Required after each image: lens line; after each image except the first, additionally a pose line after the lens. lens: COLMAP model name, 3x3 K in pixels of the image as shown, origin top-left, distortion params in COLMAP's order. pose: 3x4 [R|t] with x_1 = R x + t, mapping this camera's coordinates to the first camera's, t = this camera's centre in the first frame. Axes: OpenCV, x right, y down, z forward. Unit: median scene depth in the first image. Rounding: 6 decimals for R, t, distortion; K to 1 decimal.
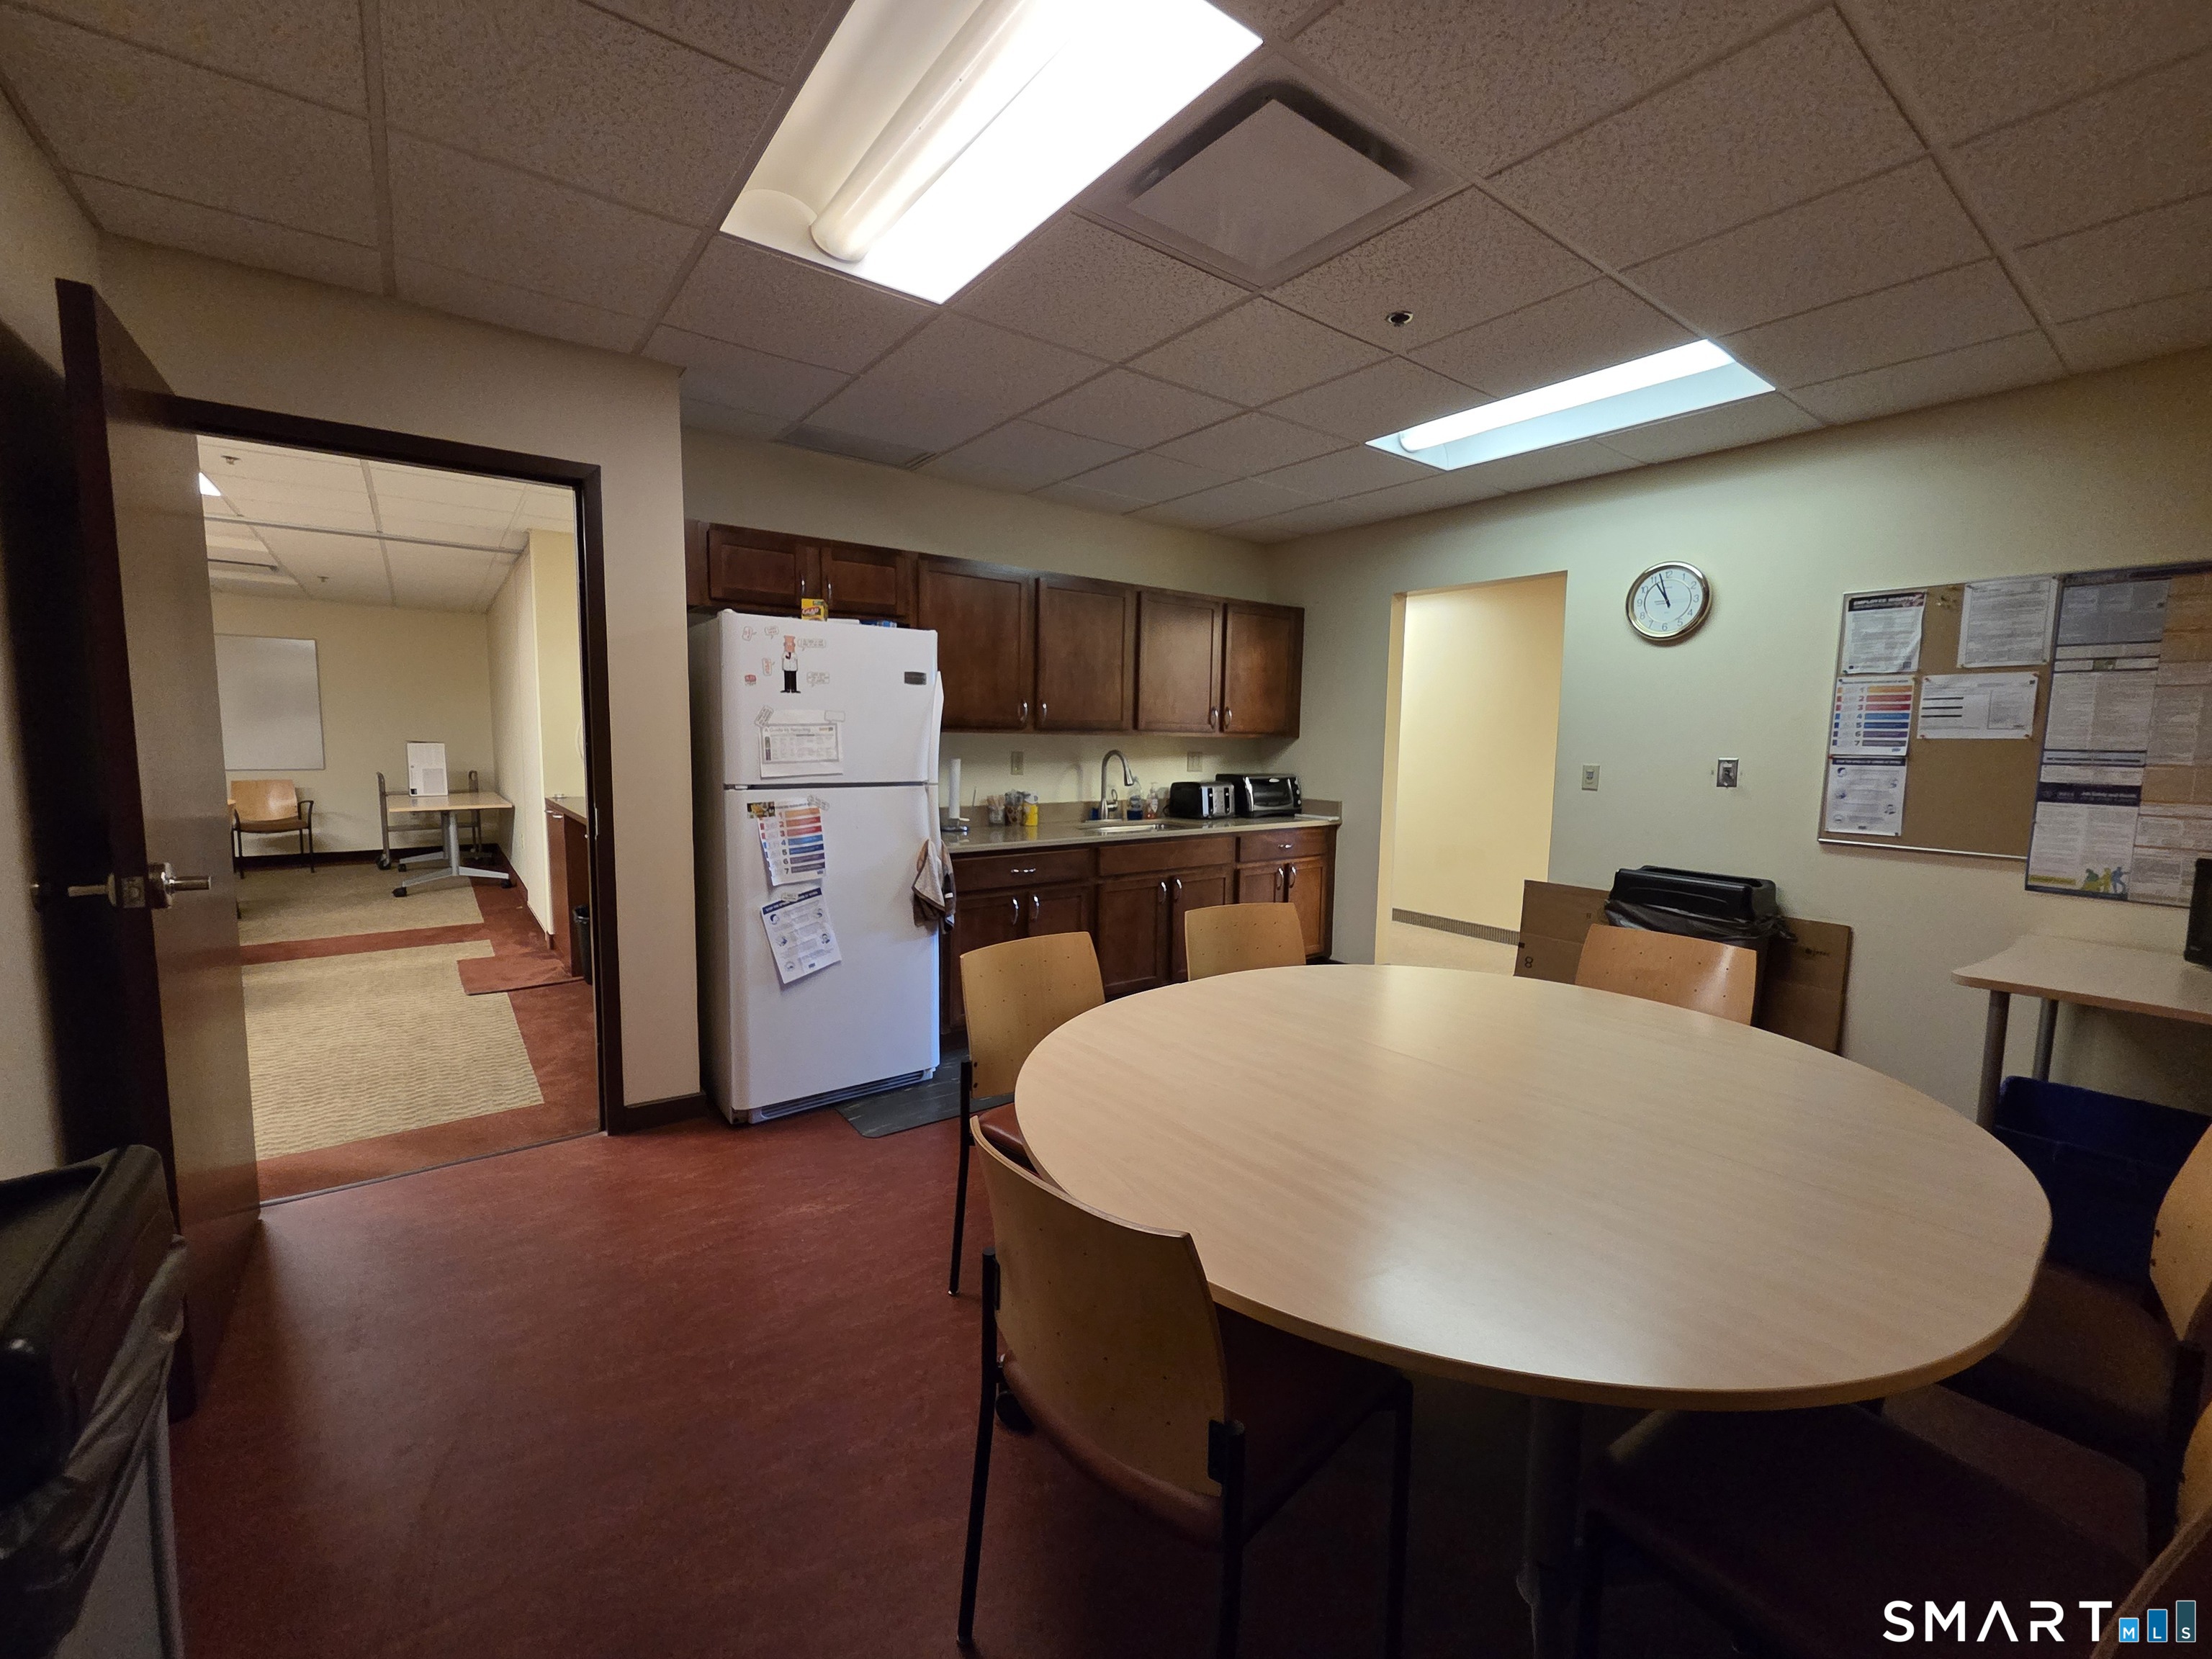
lens RADIAL K [[905.9, 0, 1098.3], [0, 905.9, 827.8], [0, 0, 1]] dist [-0.000831, -0.000111]
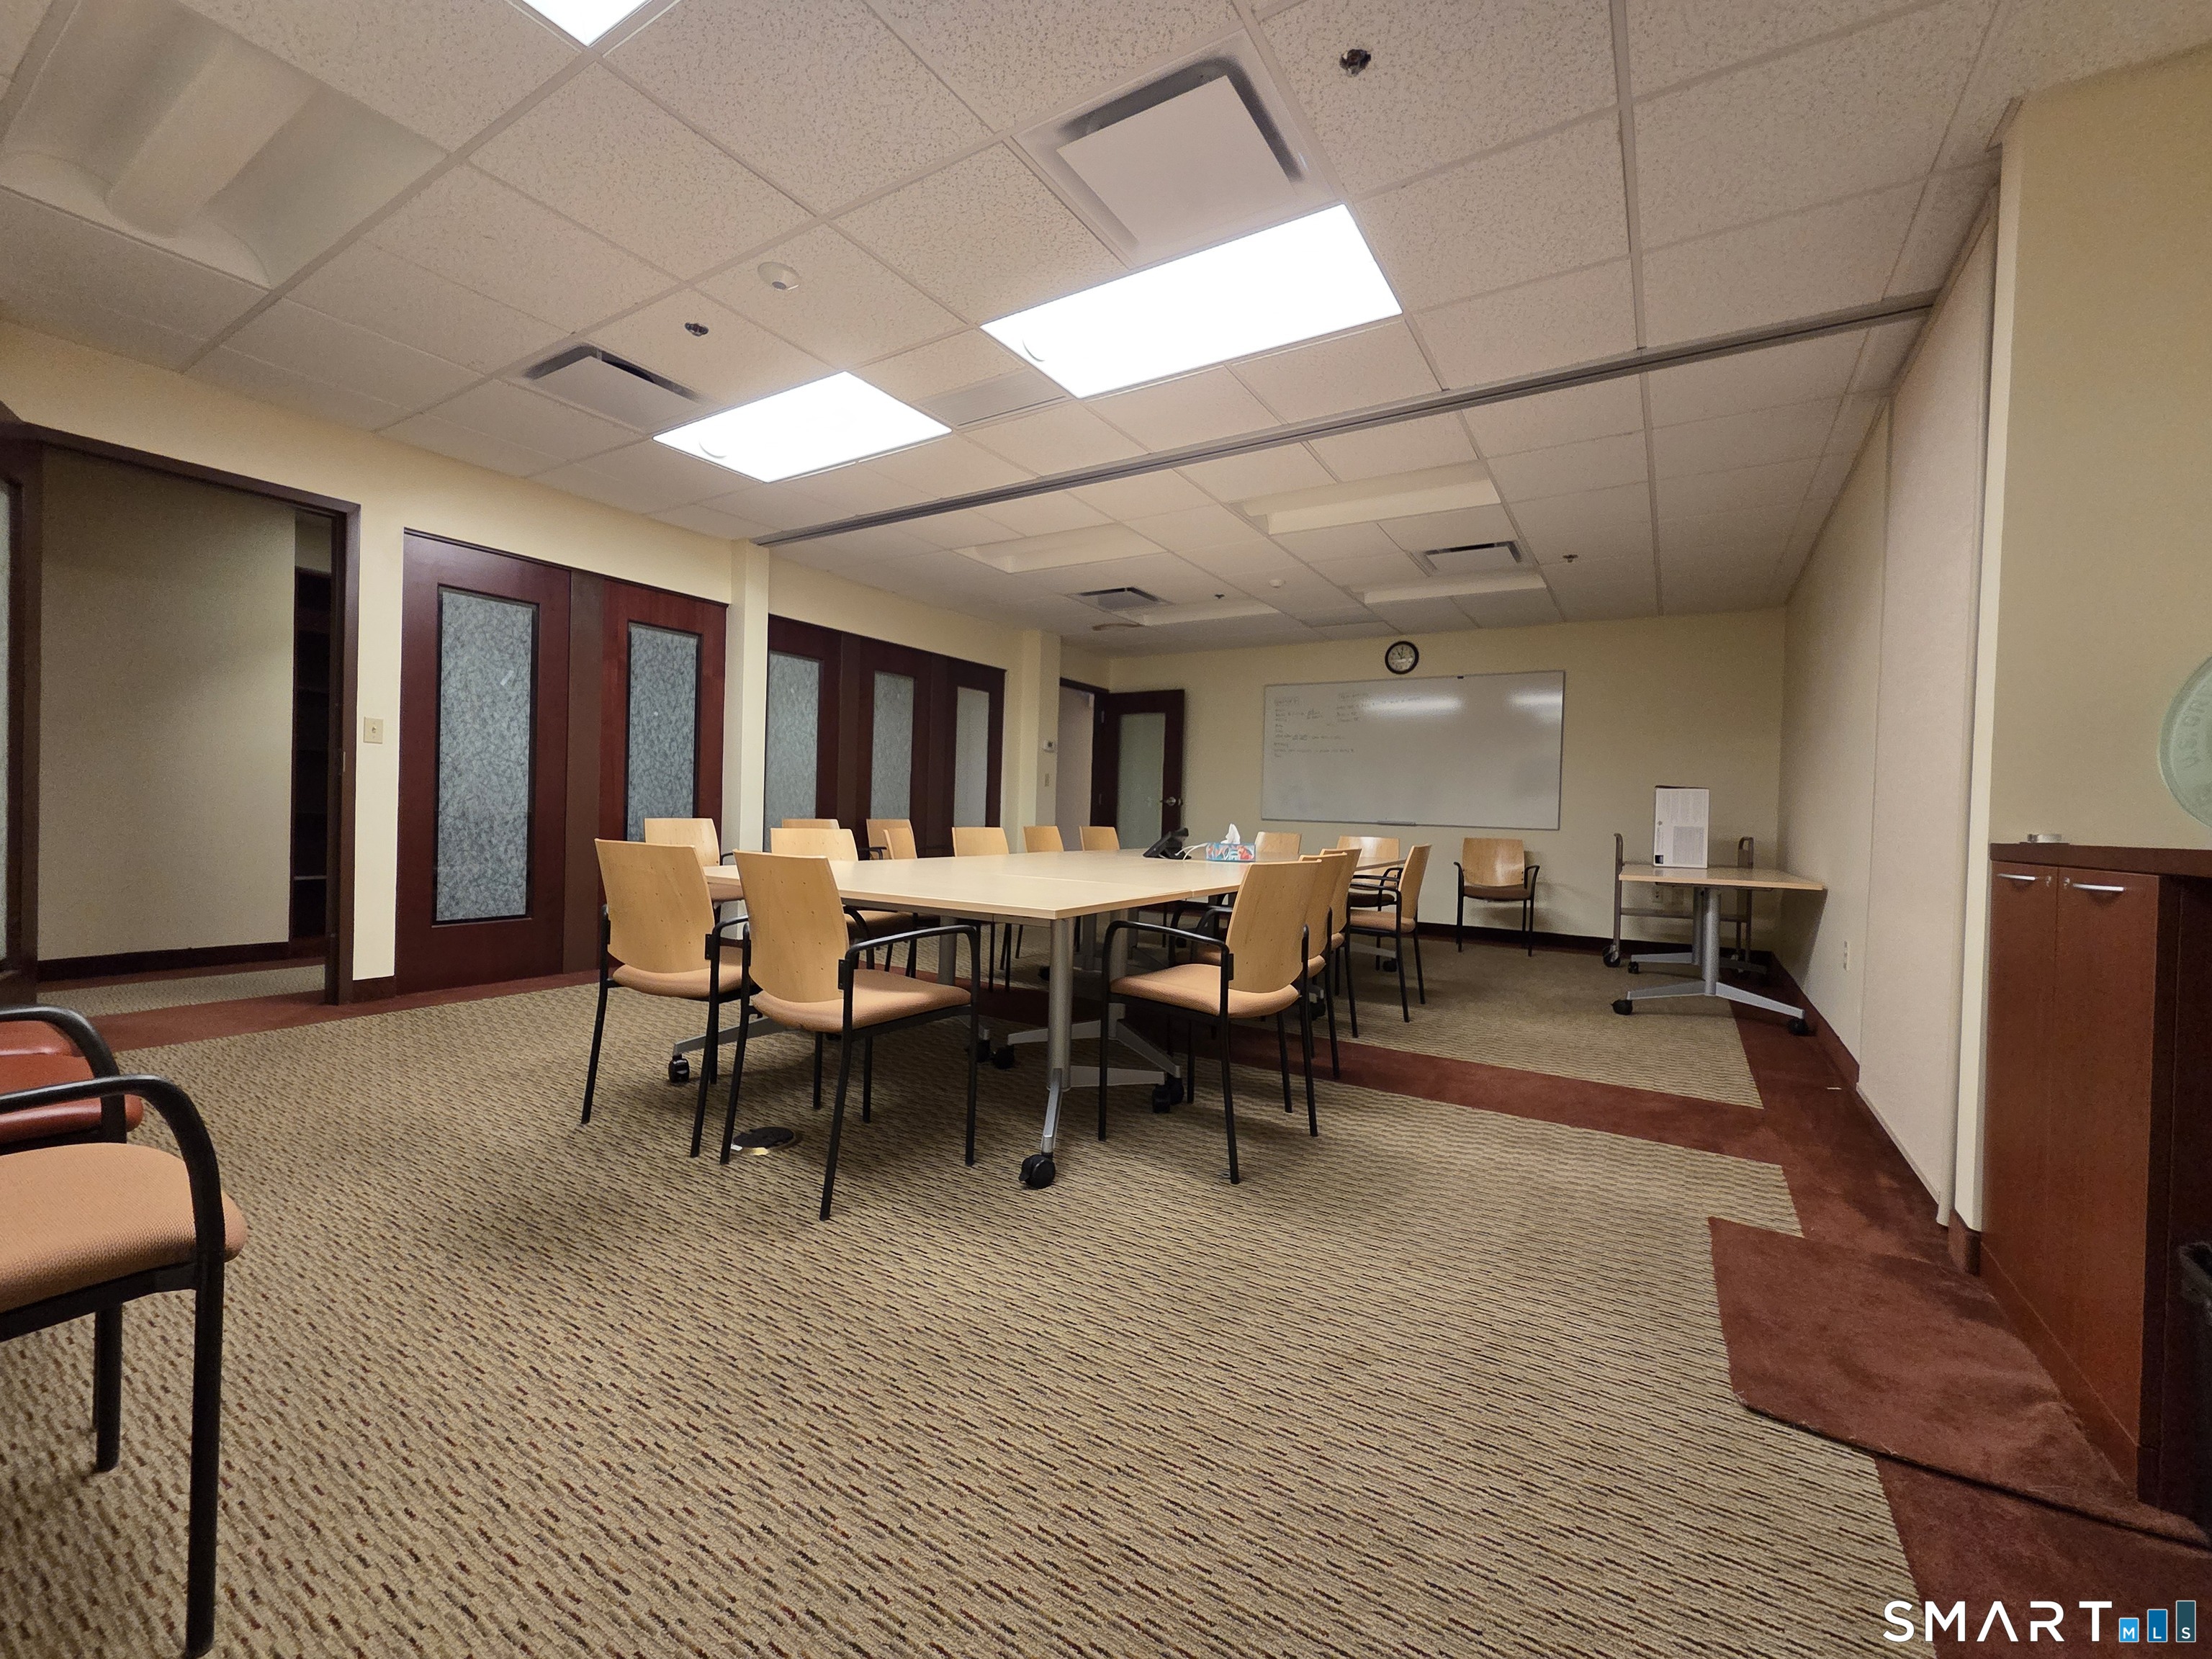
lens RADIAL K [[905.9, 0, 1100.9], [0, 905.9, 826.9], [0, 0, 1]] dist [-0.000831, -0.000111]
pose [[0.357435, 0.010795, -0.933876, -0.268087], [-0.119022, 0.992306, -0.034085, 0.008935], [0.926323, 0.123335, 0.355970, 0.363034]]
